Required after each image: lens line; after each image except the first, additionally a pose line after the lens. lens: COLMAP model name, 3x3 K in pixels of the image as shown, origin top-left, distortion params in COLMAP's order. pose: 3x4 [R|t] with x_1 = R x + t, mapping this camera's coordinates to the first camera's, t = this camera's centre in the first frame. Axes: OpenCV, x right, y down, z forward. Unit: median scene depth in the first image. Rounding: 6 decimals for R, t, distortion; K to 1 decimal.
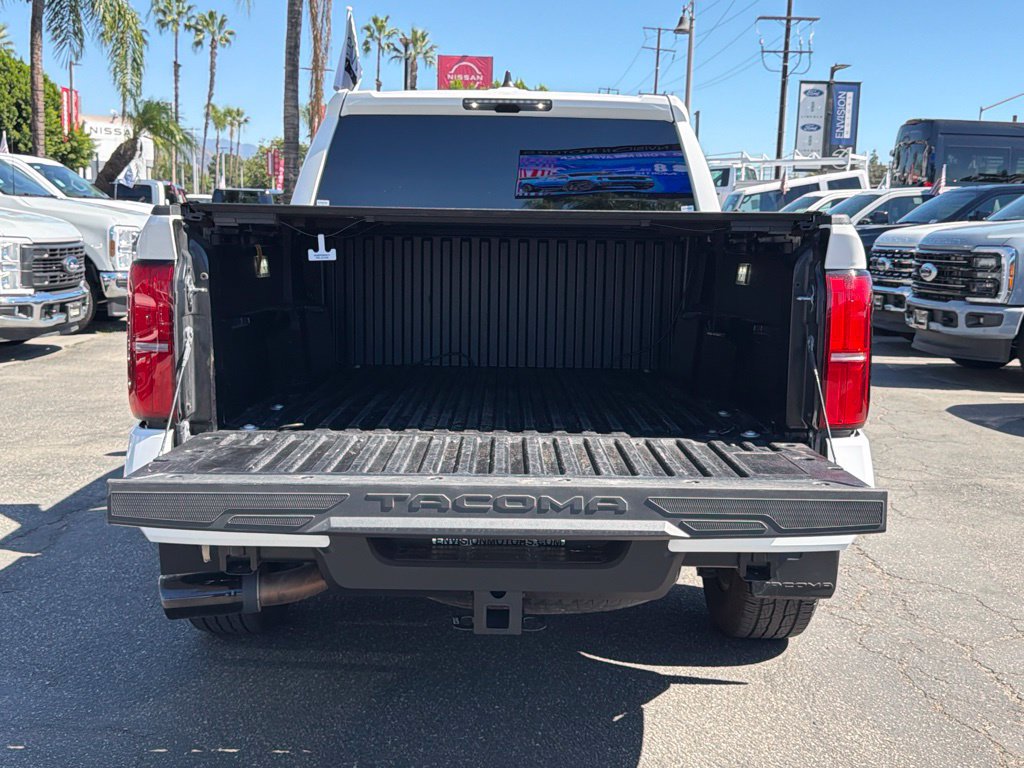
lens RADIAL K [[1139.1, 0, 505.6], [0, 1139.1, 391.2], [0, 0, 1]] dist [0.029334, 0.000000]
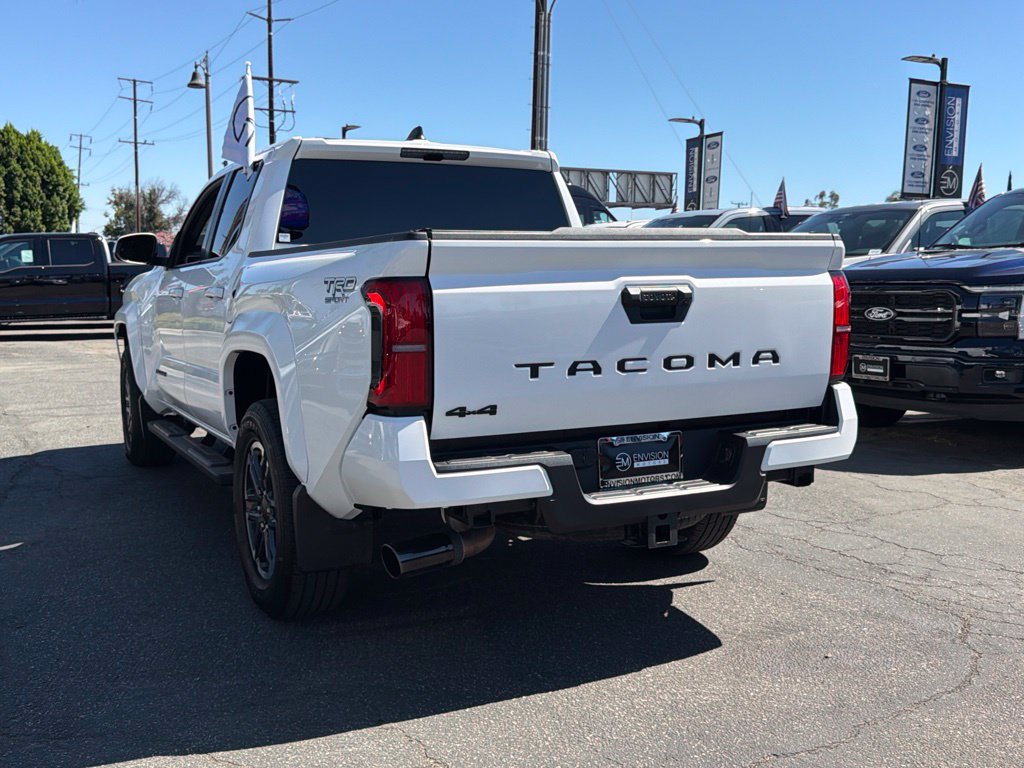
lens RADIAL K [[1058.5, 0, 507.2], [0, 1058.5, 379.9], [0, 0, 1]] dist [0.053600, 0.000000]
pose [[0.891434, -0.068943, 0.447876, -0.053491], [0.086305, 0.996098, -0.018444, 0.001815], [-0.444857, 0.055096, 0.893905, -0.003517]]
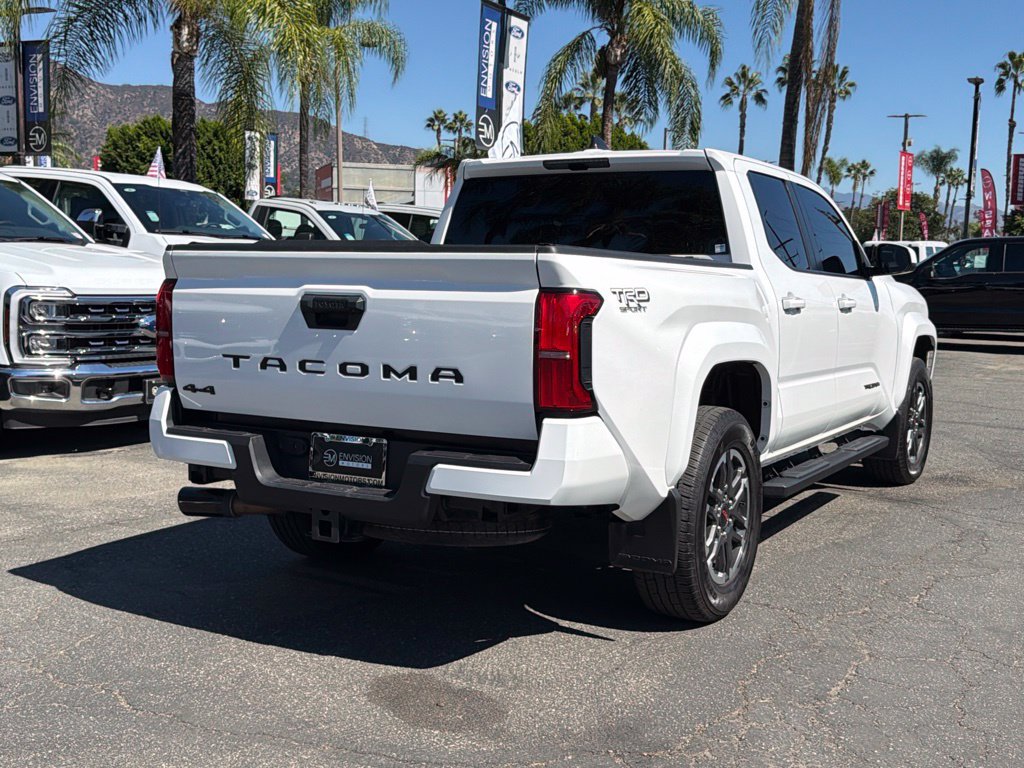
lens RADIAL K [[1167.6, 0, 509.1], [0, 1167.6, 388.3], [0, 0, 1]] dist [0.080718, 0.000000]
pose [[0.868069, 0.048229, -0.494096, 0.067401], [-0.074558, 0.996647, -0.033707, 0.004139], [0.490813, 0.066099, 0.868754, -0.012436]]
